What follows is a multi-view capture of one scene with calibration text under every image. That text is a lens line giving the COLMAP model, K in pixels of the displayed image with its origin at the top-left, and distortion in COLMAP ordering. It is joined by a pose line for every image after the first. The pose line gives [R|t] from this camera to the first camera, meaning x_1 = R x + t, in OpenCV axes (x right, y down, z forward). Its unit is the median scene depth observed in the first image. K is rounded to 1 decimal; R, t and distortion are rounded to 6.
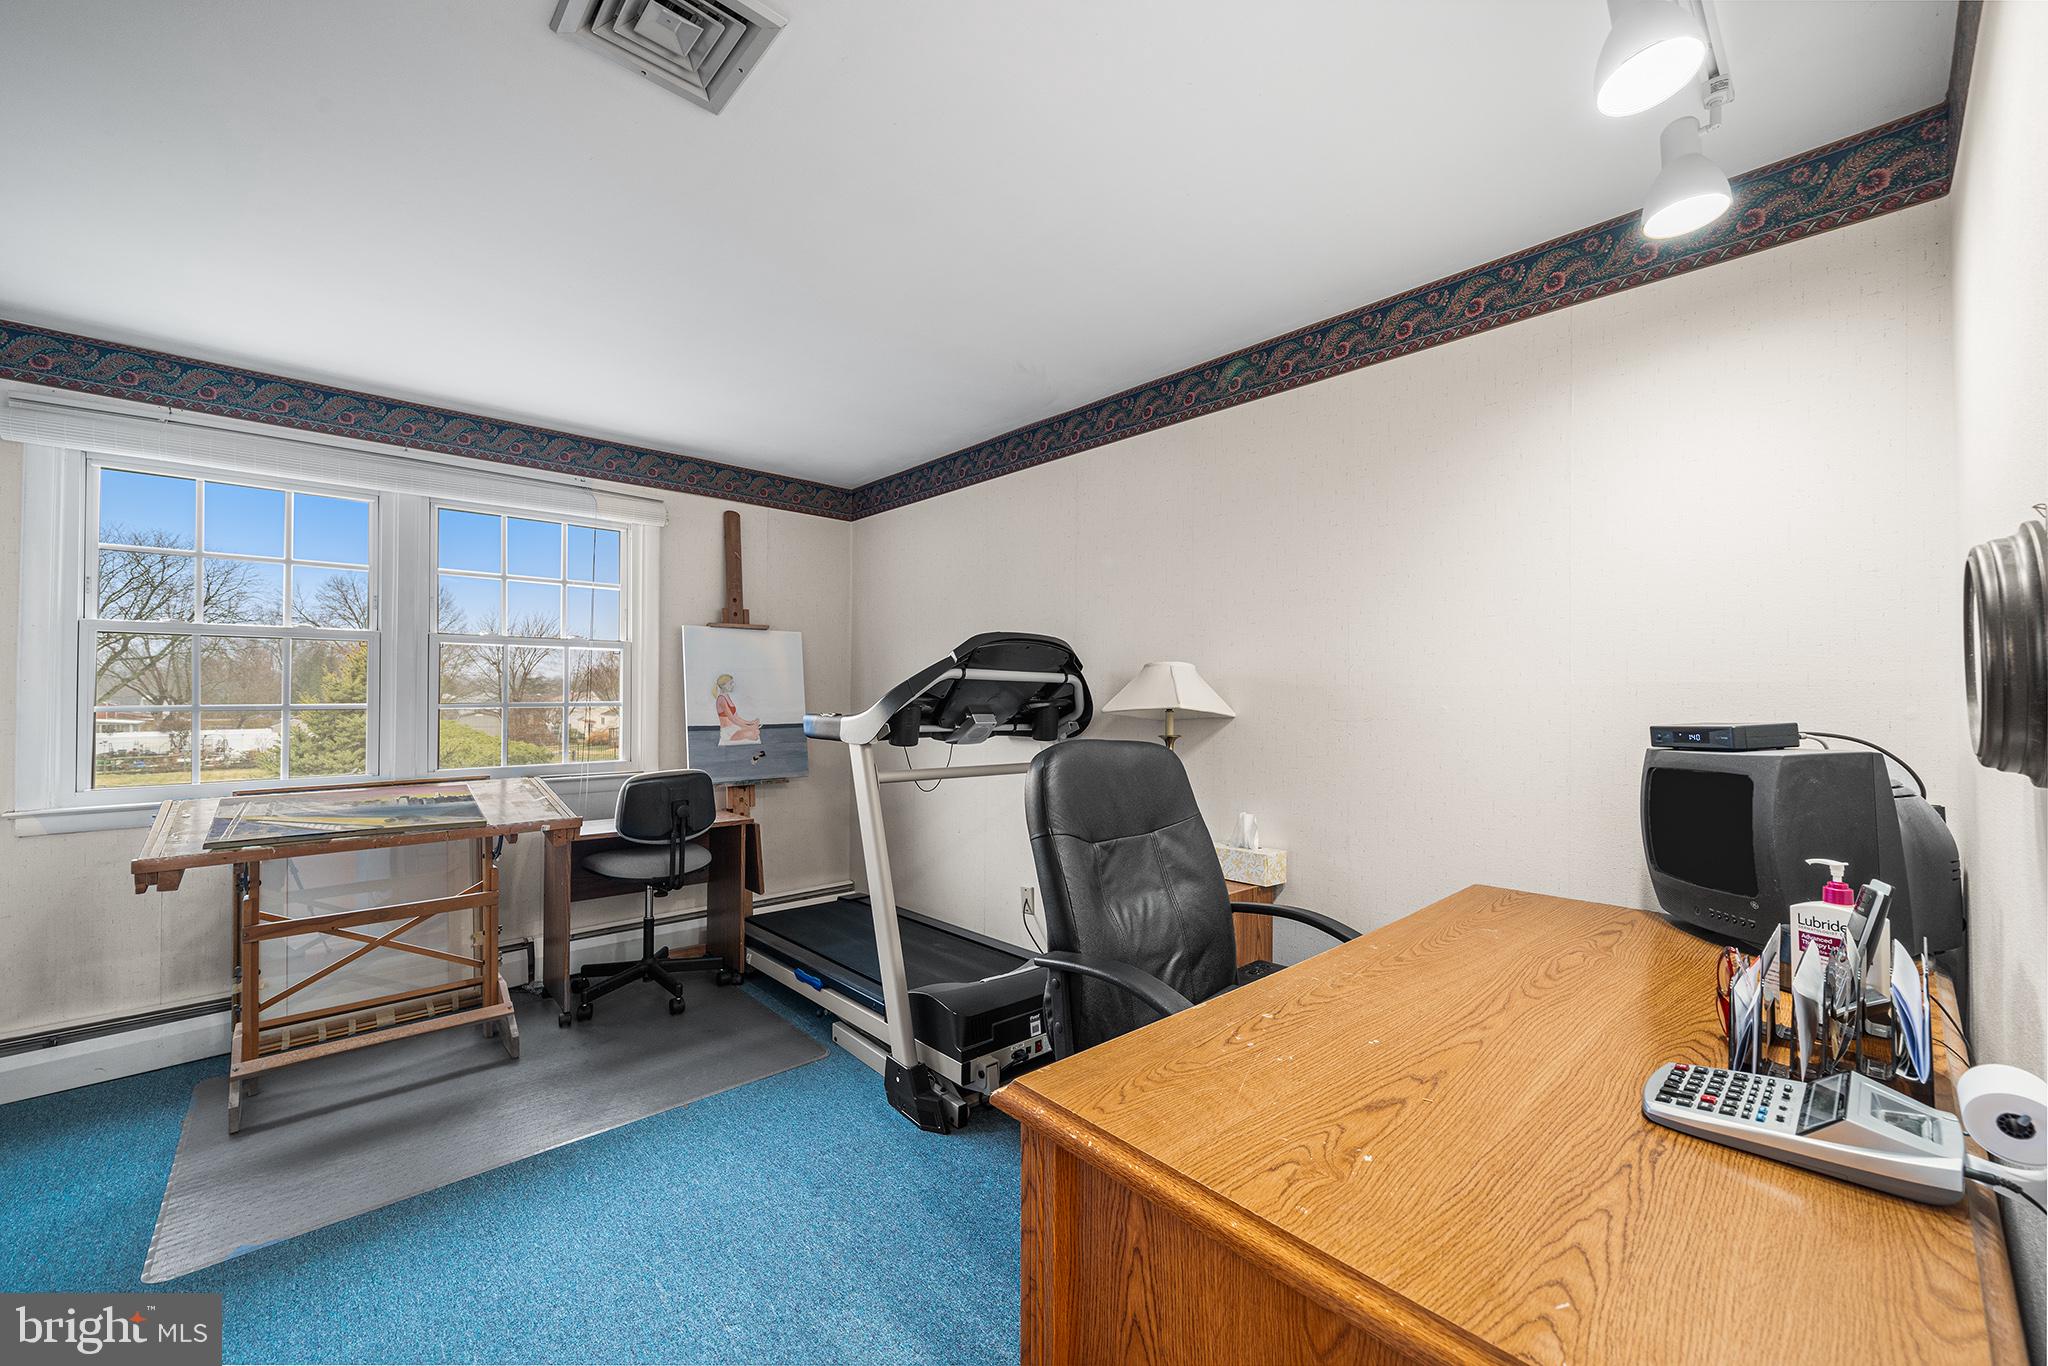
lens RADIAL K [[808.9, 0, 1014.4], [0, 808.9, 684.6], [0, 0, 1]] dist [-0.002536, -0.000443]
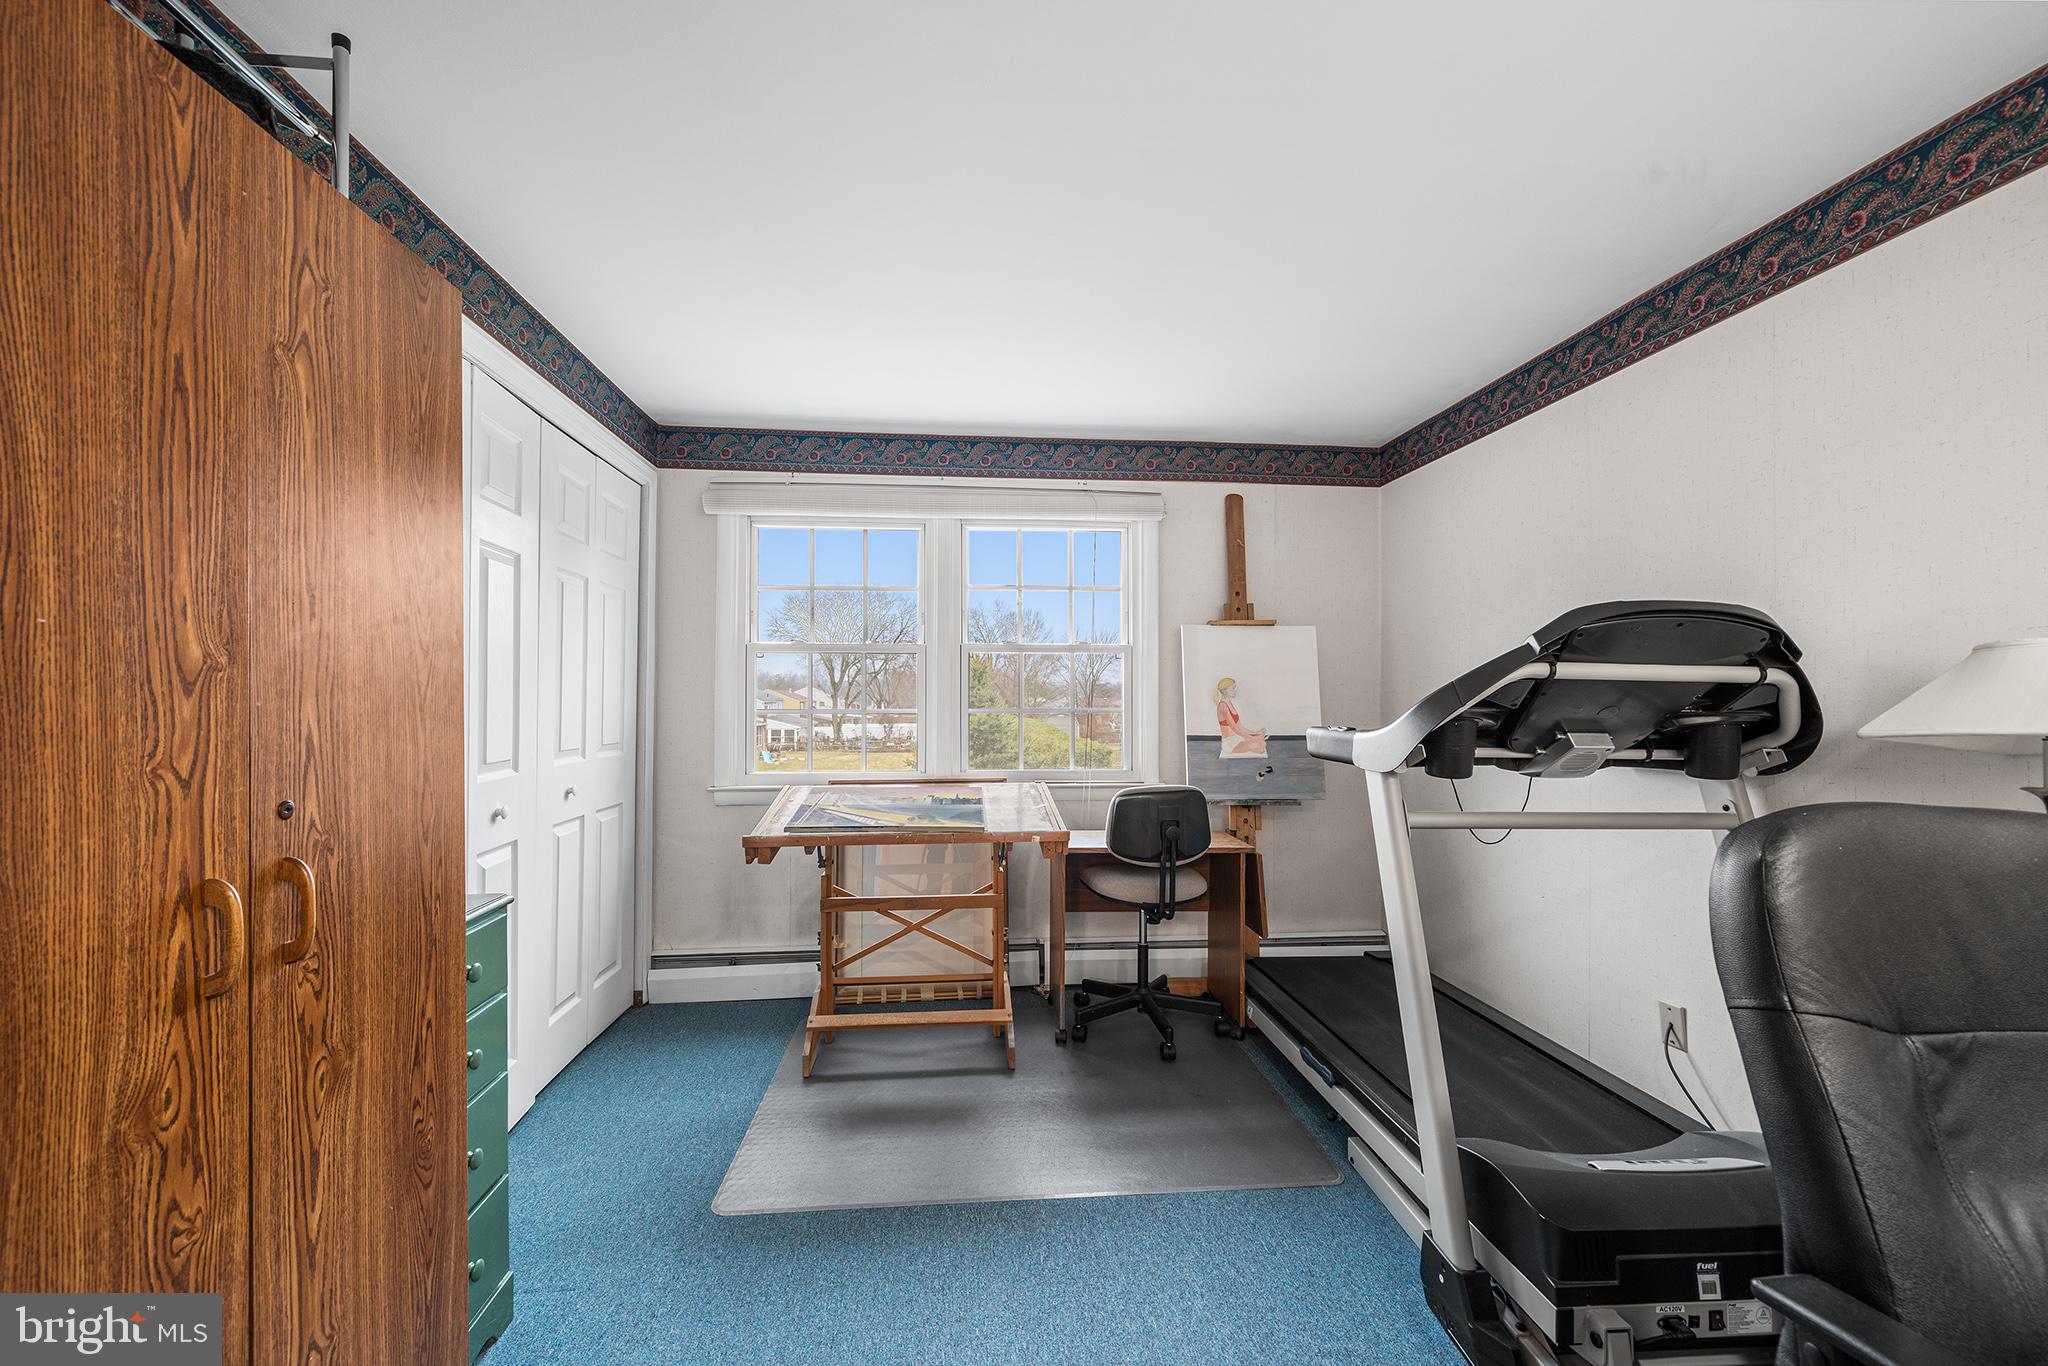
lens RADIAL K [[808.9, 0, 1014.4], [0, 808.9, 684.6], [0, 0, 1]] dist [-0.002536, -0.000443]
pose [[0.801103, -0.010245, -0.598439, -0.018134], [0.007469, 0.999947, -0.007120, -0.000815], [0.598480, 0.001234, 0.801137, 0.201095]]
